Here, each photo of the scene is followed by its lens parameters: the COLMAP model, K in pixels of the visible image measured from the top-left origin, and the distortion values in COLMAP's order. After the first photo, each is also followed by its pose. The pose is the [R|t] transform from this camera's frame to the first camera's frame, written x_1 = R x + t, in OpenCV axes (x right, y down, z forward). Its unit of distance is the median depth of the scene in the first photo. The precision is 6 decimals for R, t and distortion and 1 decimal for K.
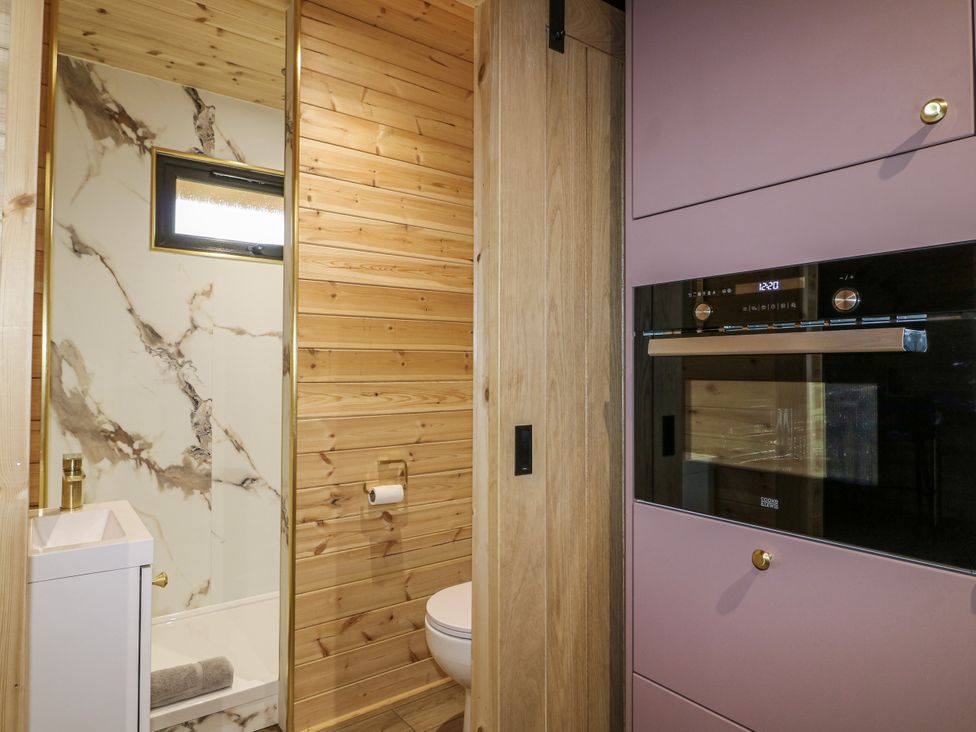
lens RADIAL K [[614.6, 0, 488.0], [0, 614.6, 366.0], [0, 0, 1]] dist [-0.003342, -0.002592]
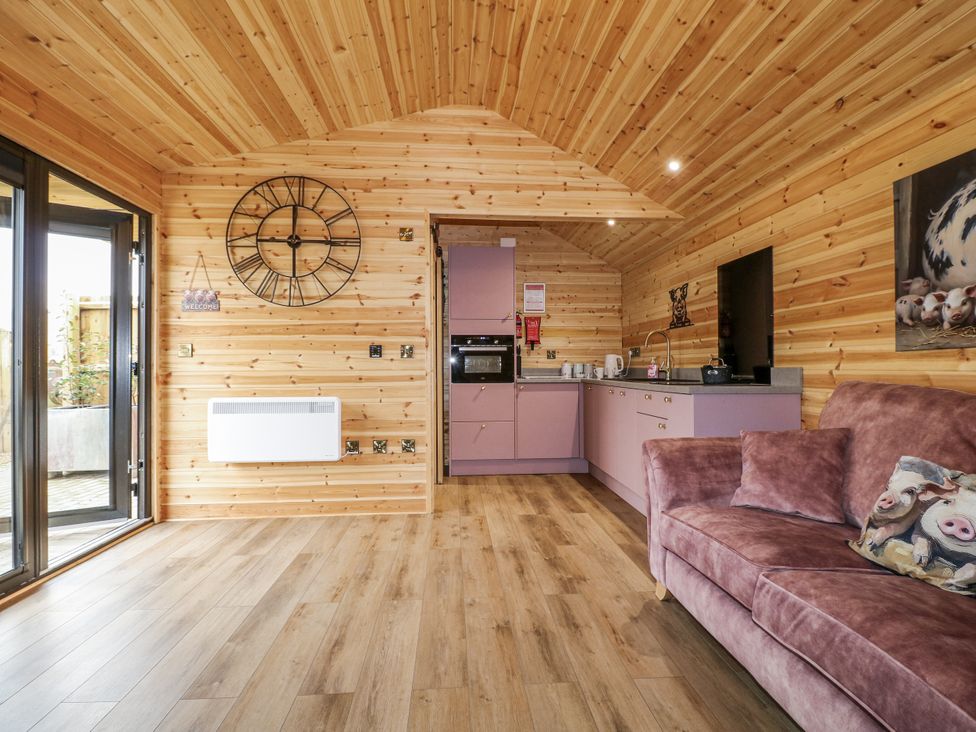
lens RADIAL K [[504.4, 0, 491.8], [0, 504.4, 363.1], [0, 0, 1]] dist [0.000248, -0.013468]
pose [[0.535274, 0.005800, 0.844658, -3.050675], [-0.003336, 0.999983, -0.004752, 0.102984], [-0.844672, -0.000274, 0.535285, -1.348930]]
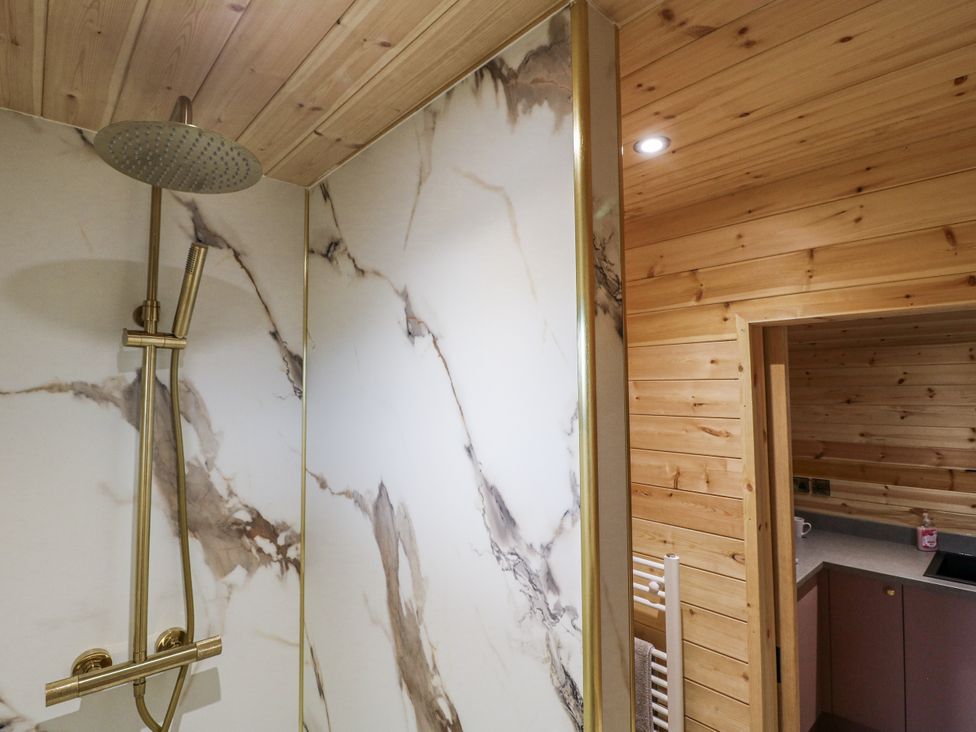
lens RADIAL K [[504.4, 0, 491.8], [0, 504.4, 363.1], [0, 0, 1]] dist [0.000248, -0.013468]
pose [[-0.096098, 0.052306, 0.993997, -1.195937], [0.001392, 0.998624, -0.052415, -0.546668], [-0.995371, -0.003653, -0.096038, 1.949297]]
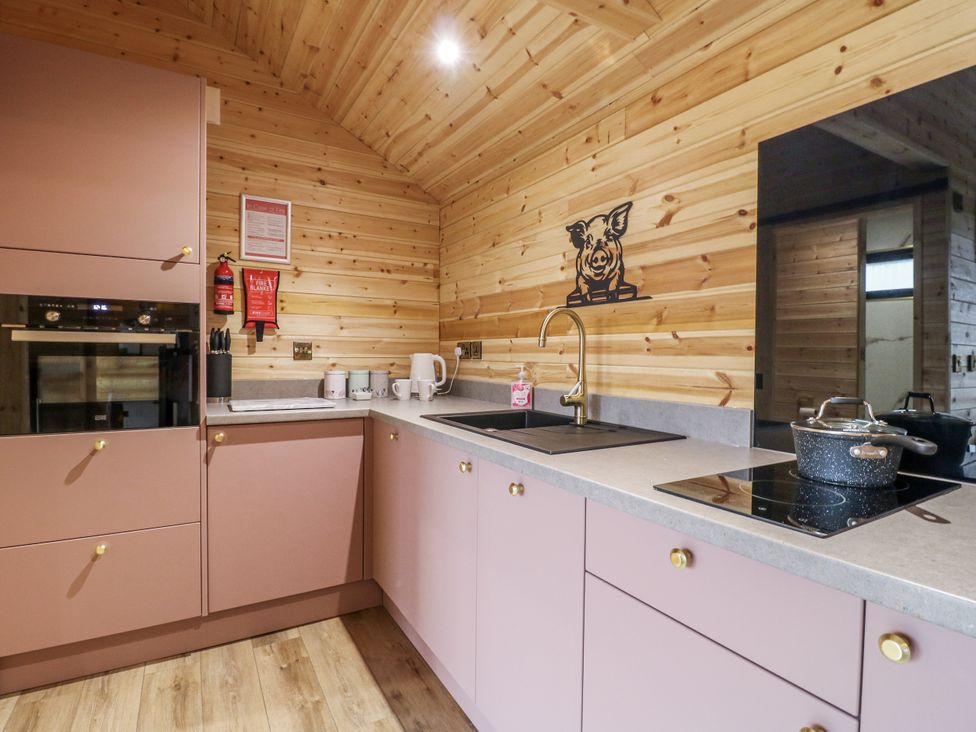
lens RADIAL K [[504.4, 0, 491.8], [0, 504.4, 363.1], [0, 0, 1]] dist [0.000248, -0.013468]
pose [[0.106889, -0.017447, 0.994118, -0.946746], [-0.019060, 0.999626, 0.019593, -0.008574], [-0.994088, -0.021042, 0.106516, -0.387695]]
